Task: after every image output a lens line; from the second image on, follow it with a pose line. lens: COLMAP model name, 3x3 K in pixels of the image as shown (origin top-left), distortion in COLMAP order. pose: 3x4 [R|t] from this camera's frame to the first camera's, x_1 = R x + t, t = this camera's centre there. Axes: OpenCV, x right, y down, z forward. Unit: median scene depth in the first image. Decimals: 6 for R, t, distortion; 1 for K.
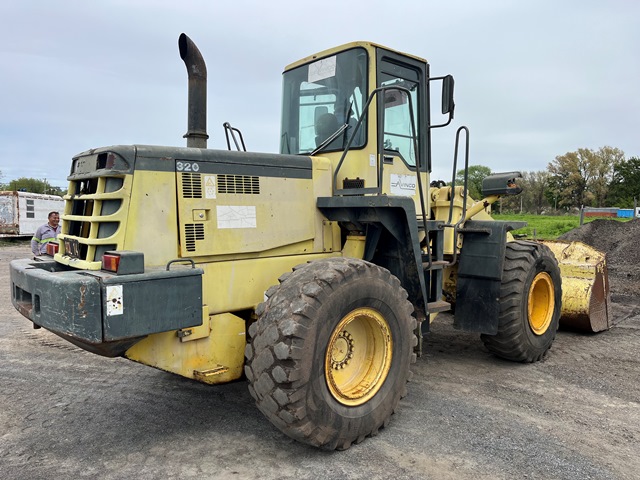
lens RADIAL K [[486.4, 0, 320.0], [0, 486.4, 240.0], [0, 0, 1]] dist [0.061139, -0.092804]
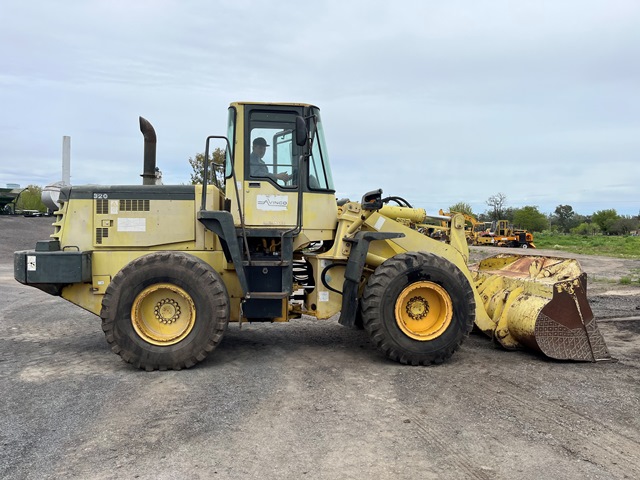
lens RADIAL K [[486.4, 0, 320.0], [0, 486.4, 240.0], [0, 0, 1]] dist [0.061139, -0.092804]
pose [[0.812345, 0.019992, -0.582834, 1.383544], [-0.041926, 0.998828, -0.024175, 0.019278], [0.581668, 0.044074, 0.812231, 0.017185]]
